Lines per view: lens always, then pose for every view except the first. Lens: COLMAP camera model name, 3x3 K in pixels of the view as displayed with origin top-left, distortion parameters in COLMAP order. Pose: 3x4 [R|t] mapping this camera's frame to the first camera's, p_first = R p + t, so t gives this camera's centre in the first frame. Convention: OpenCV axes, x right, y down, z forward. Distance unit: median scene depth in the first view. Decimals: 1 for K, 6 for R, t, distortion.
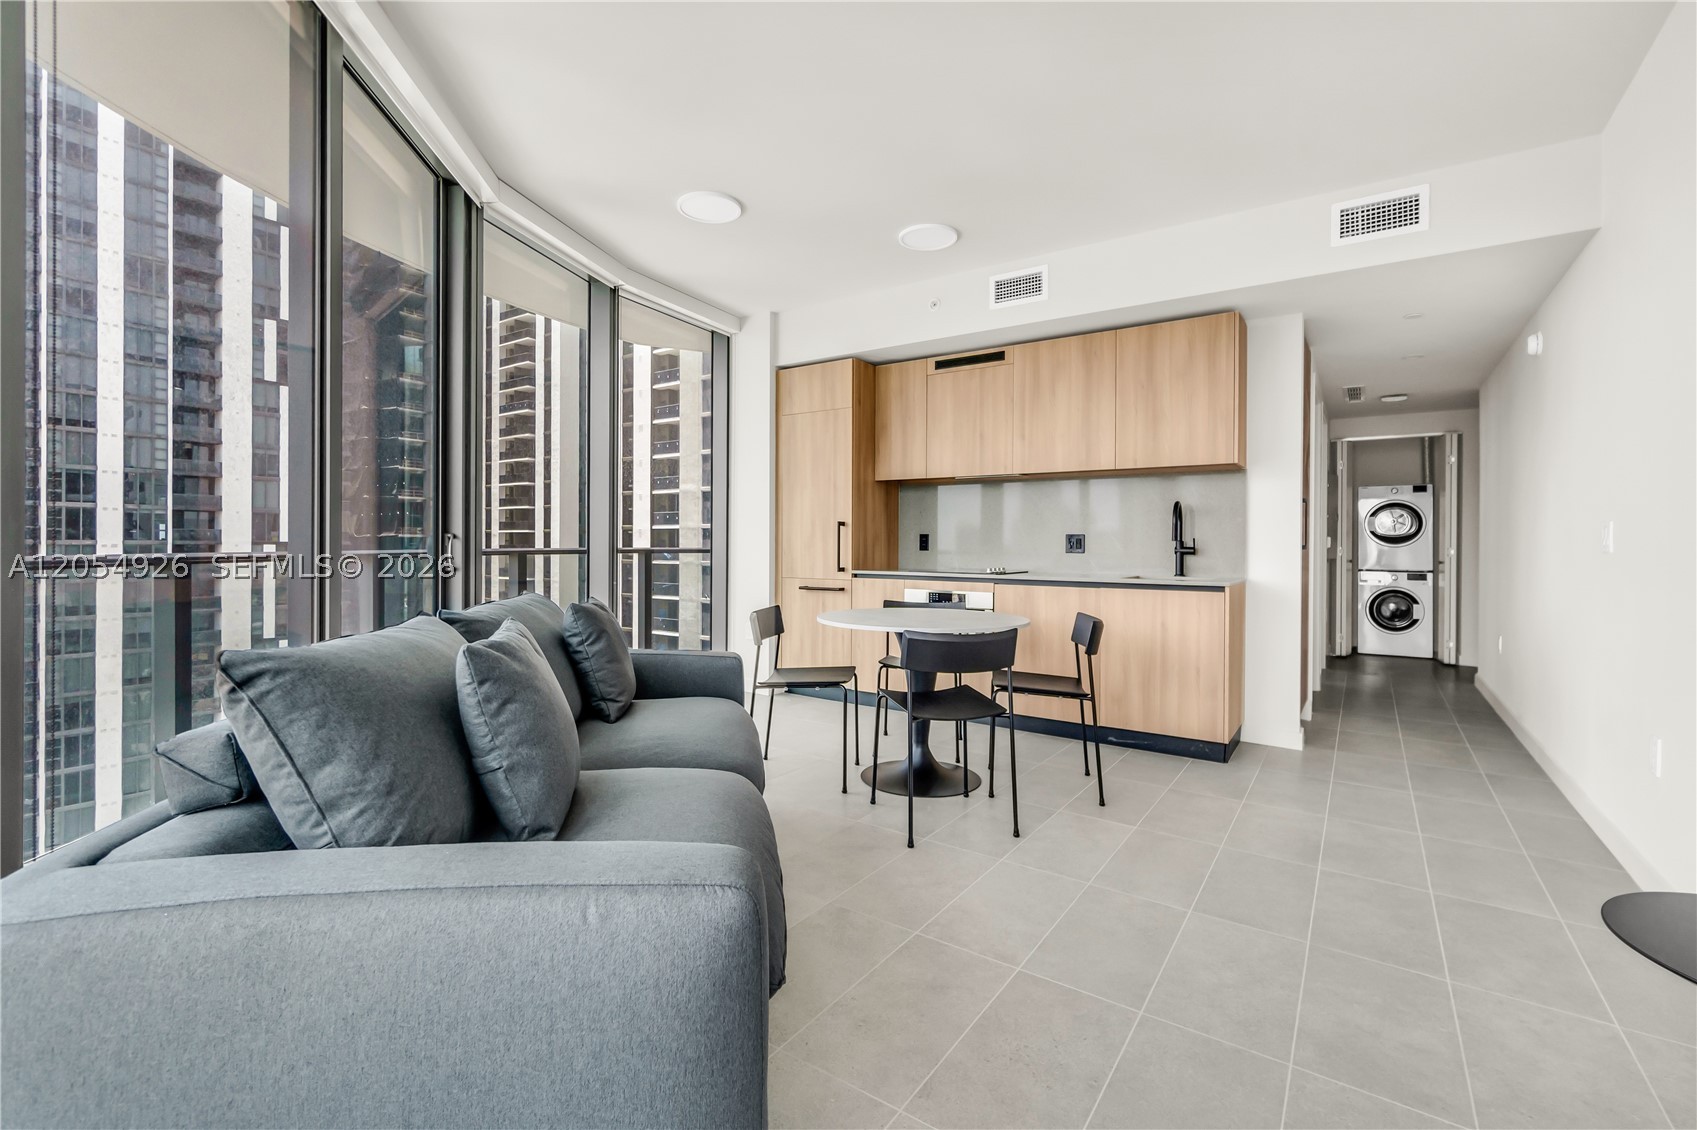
lens RADIAL K [[749.1, 0, 841.7], [0, 749.1, 546.7], [0, 0, 1]] dist [-0.002380, 0.000625]
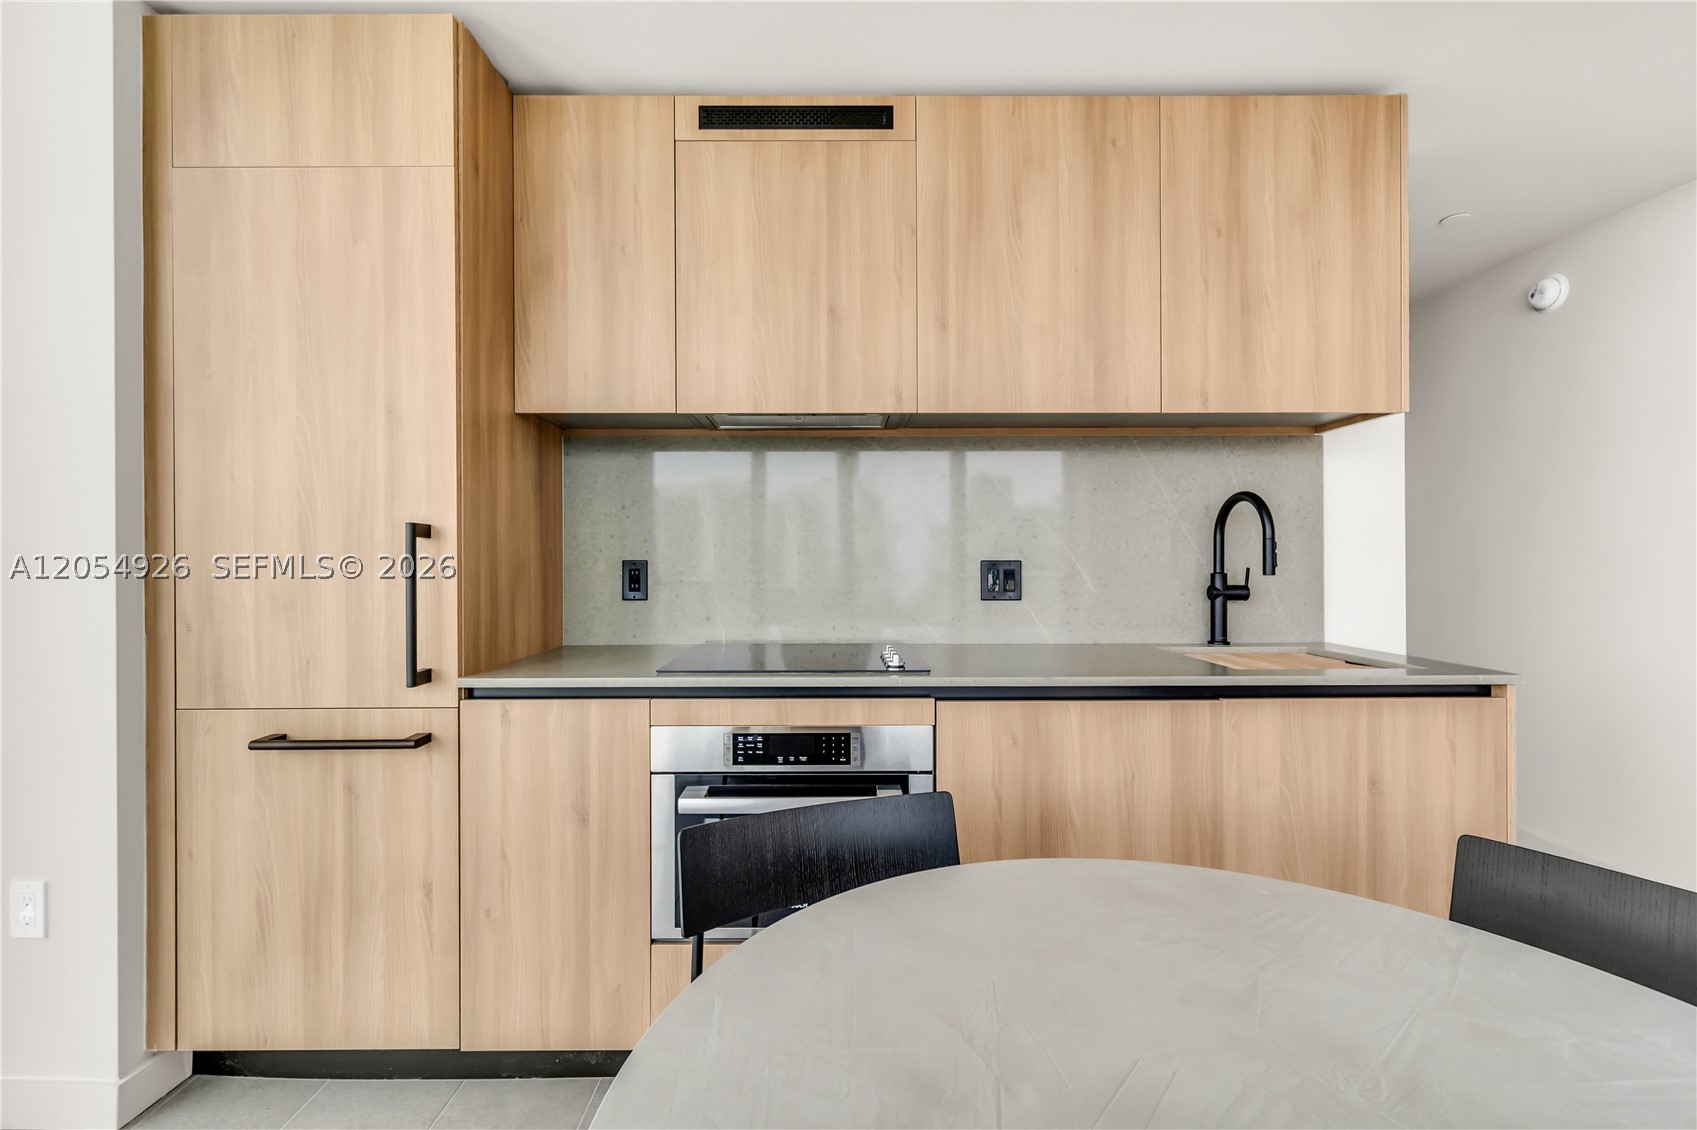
lens RADIAL K [[749.1, 0, 839.9], [0, 749.1, 561.3], [0, 0, 1]] dist [-0.002380, 0.000625]
pose [[0.818085, -0.008060, 0.575041, -0.024982], [0.010184, 0.999948, -0.000473, -0.010757], [-0.575007, 0.006243, 0.818124, 0.439505]]
